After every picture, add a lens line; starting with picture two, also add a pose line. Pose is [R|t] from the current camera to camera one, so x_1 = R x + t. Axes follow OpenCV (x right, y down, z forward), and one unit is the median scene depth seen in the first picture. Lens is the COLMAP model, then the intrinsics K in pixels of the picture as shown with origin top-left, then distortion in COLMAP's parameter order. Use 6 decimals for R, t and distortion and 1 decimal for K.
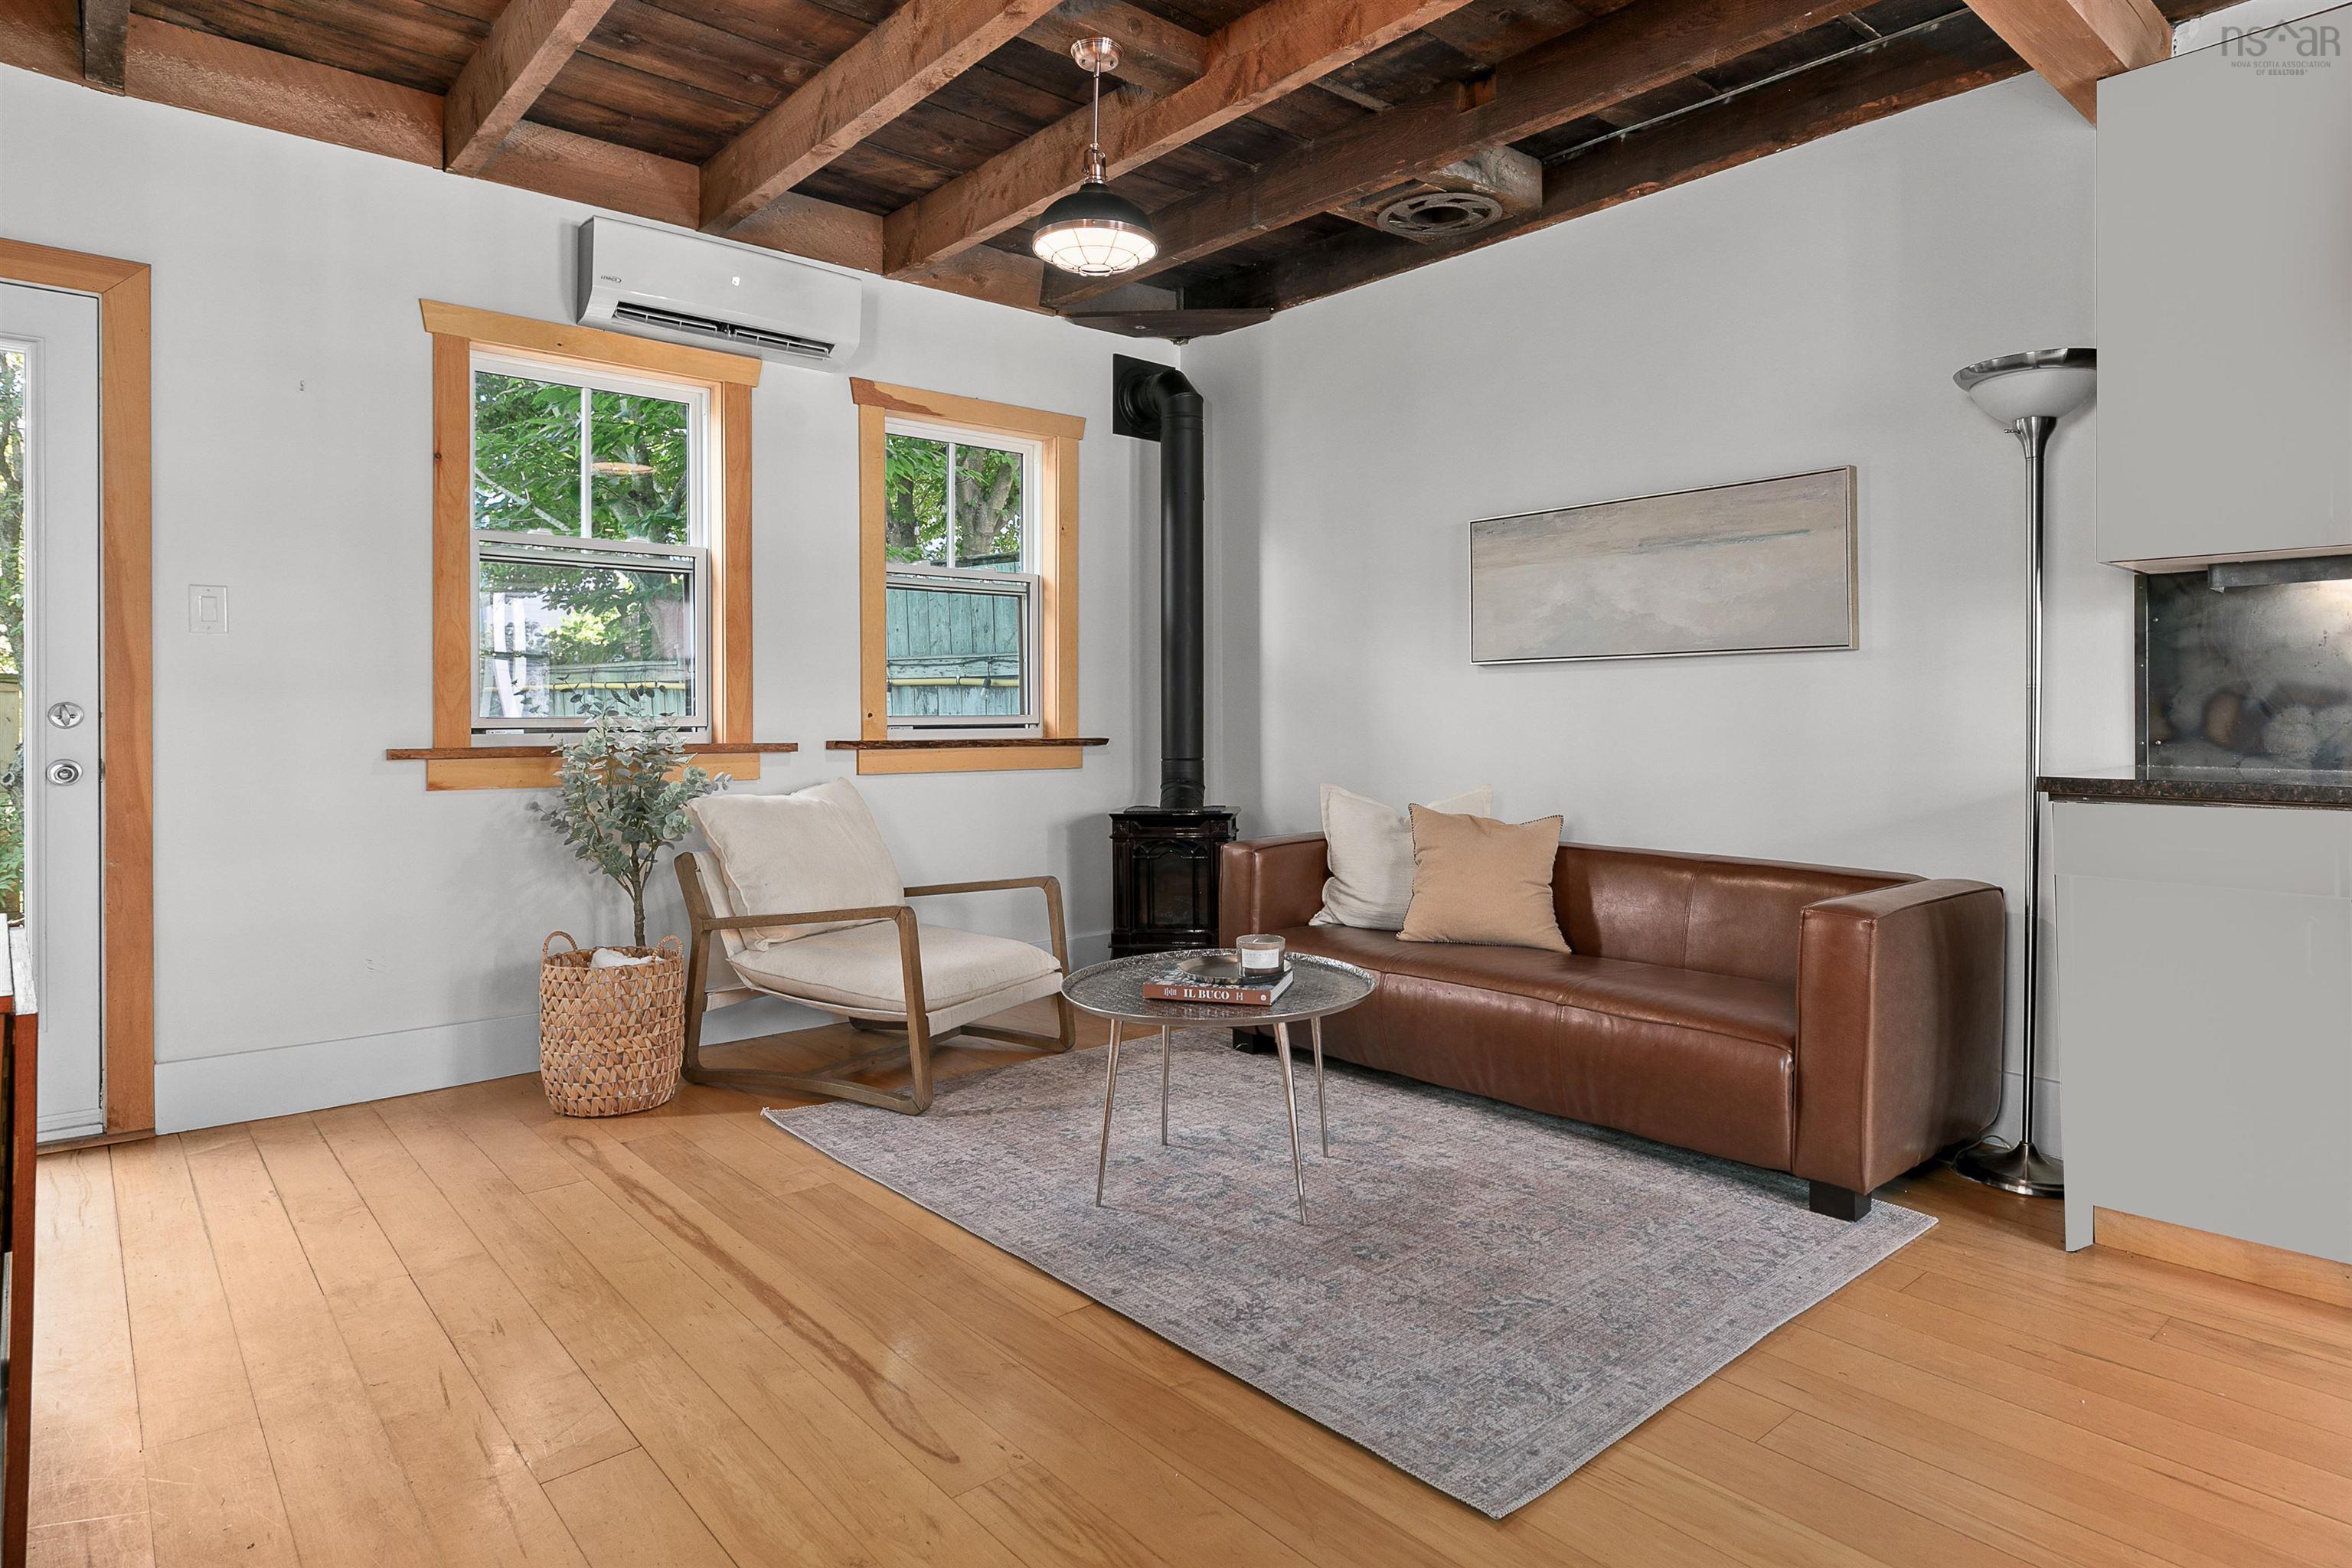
lens RADIAL K [[1290.3, 0, 1185.2], [0, 1290.3, 717.5], [0, 0, 1]] dist [0.005419, -0.000059]
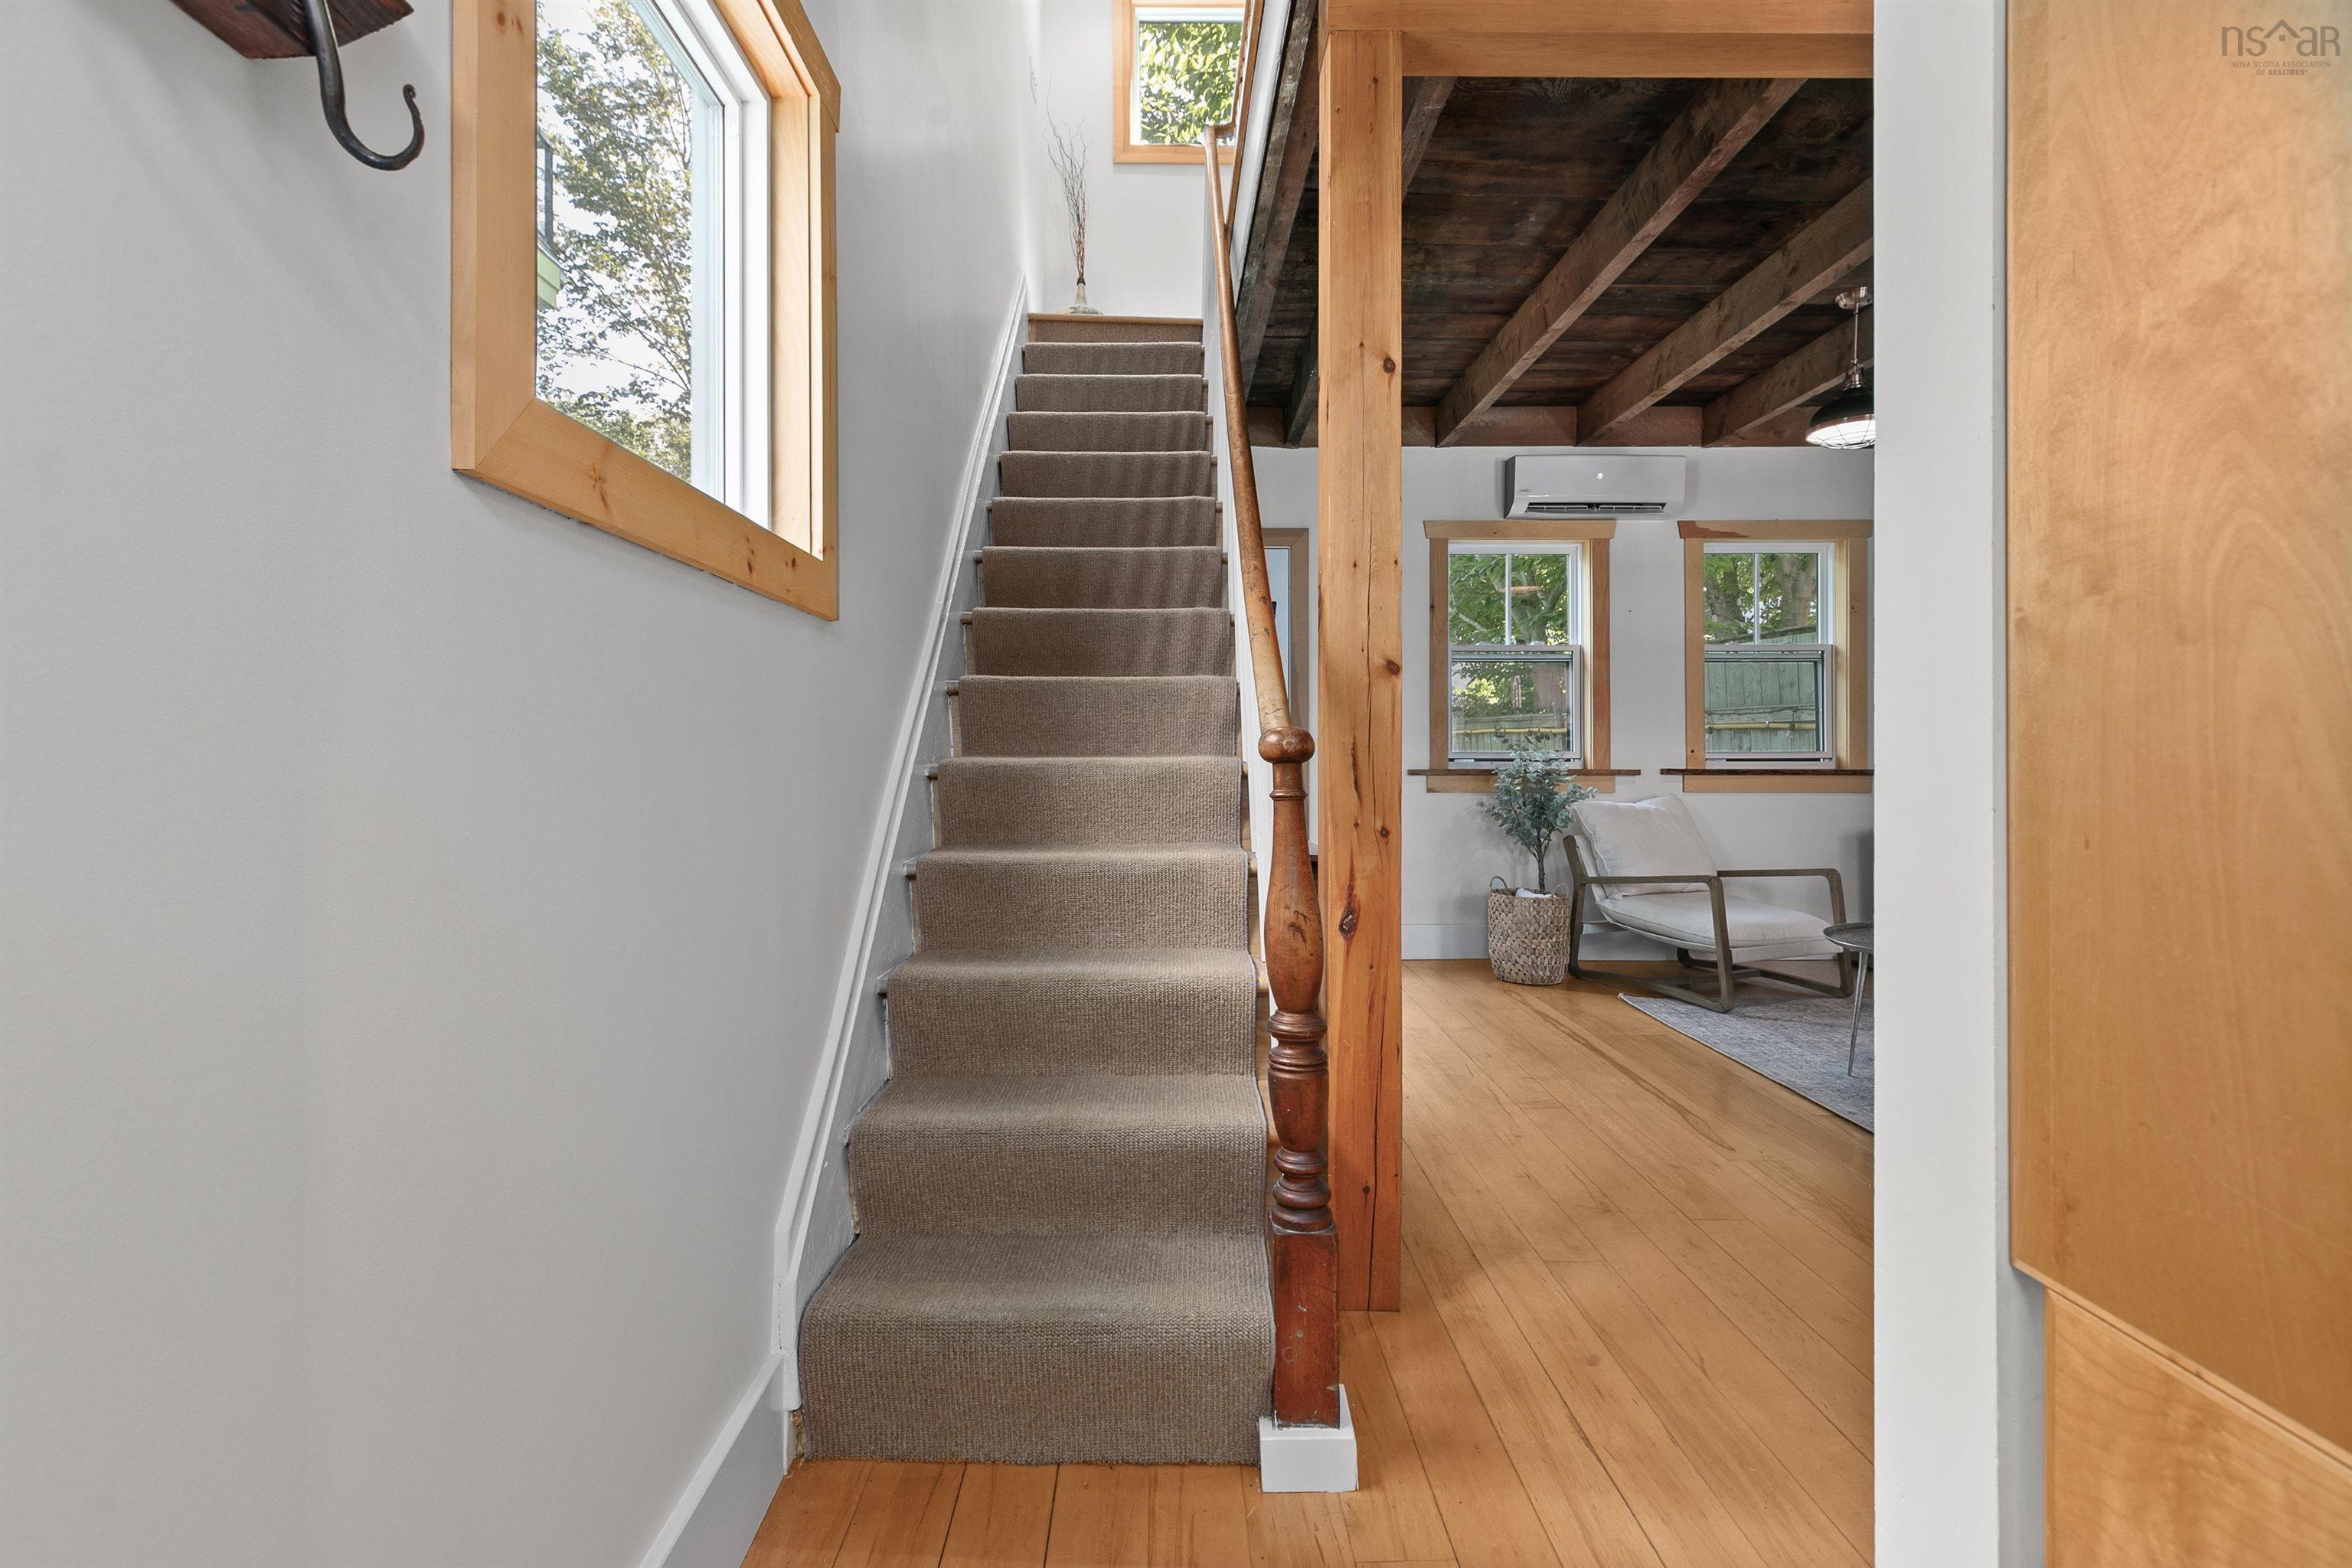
lens RADIAL K [[1095.6, 0, 1173.3], [0, 1095.6, 742.8], [0, 0, 1]] dist [0.001091, 0.000532]
pose [[0.770428, -0.002796, -0.637521, 0.104630], [-0.002987, 0.999964, -0.007996, 0.000084], [0.637520, 0.008065, 0.770391, -0.366897]]
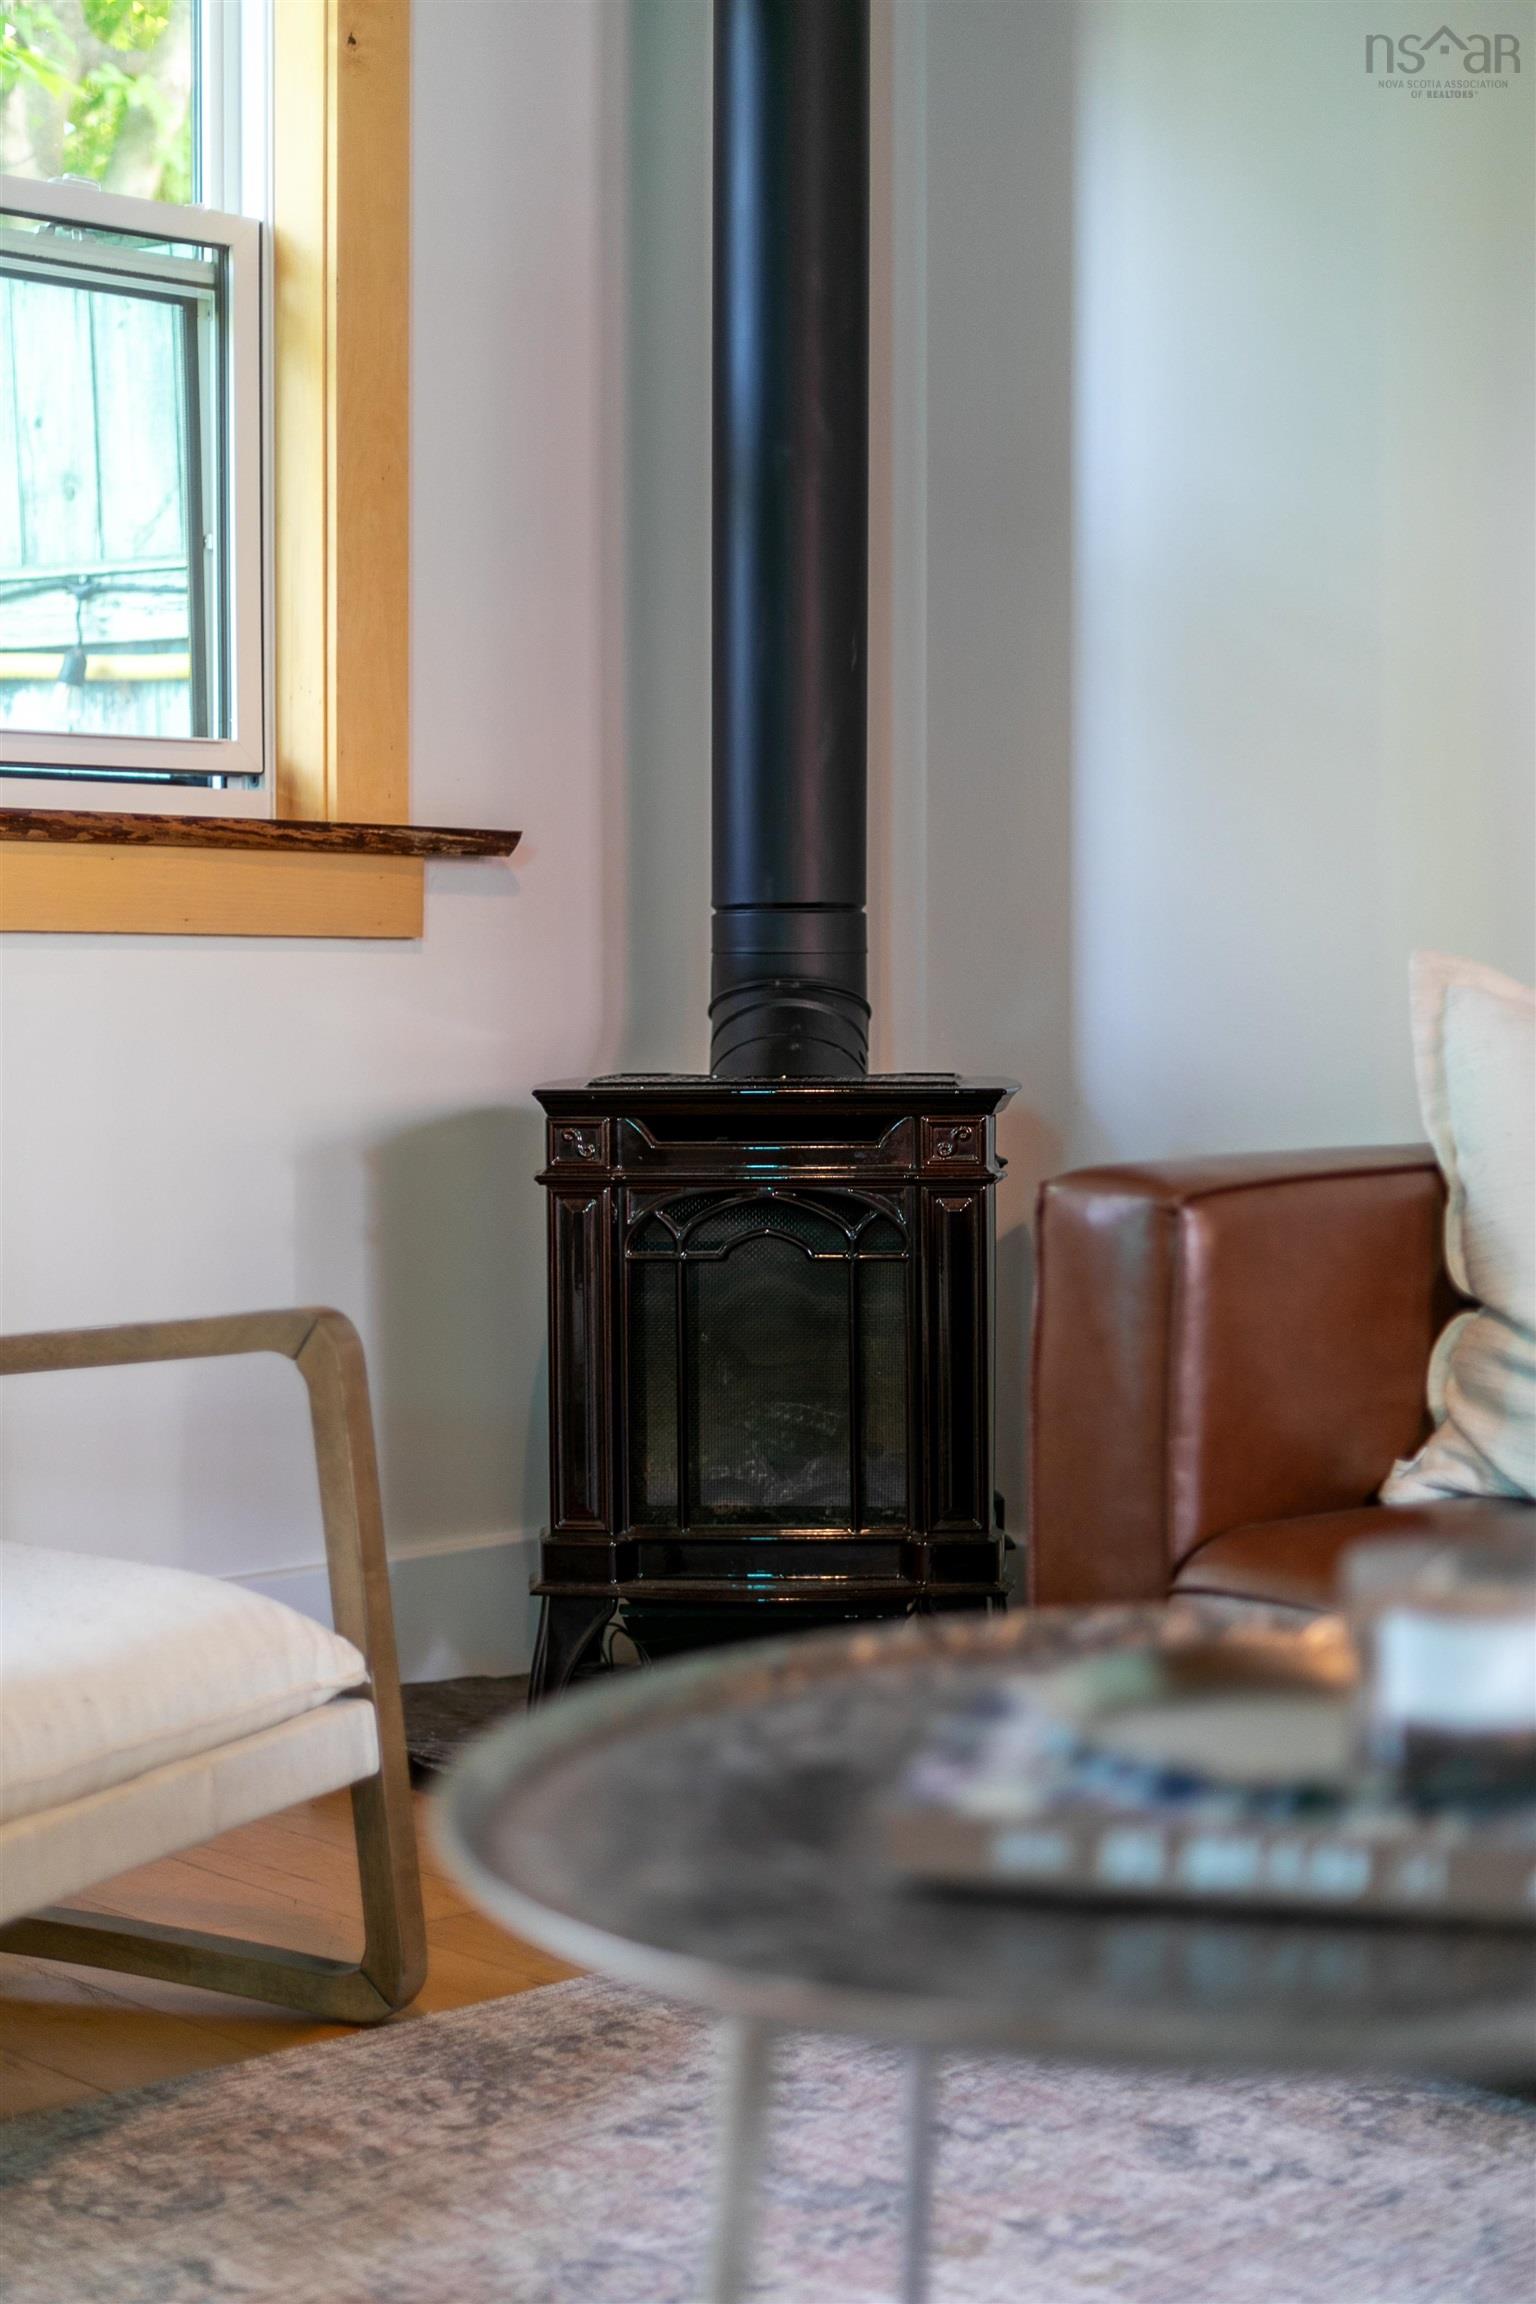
lens RADIAL K [[3297.3, 0, 768.0], [0, 3297.3, 1152.0], [0, 0, 1]] dist [-0.022483, -0.015048]
pose [[0.998877, 0.001542, 0.047351, -0.052208], [-0.003776, 0.998882, 0.047113, 0.067030], [-0.047225, -0.047239, 0.997767, 0.394880]]
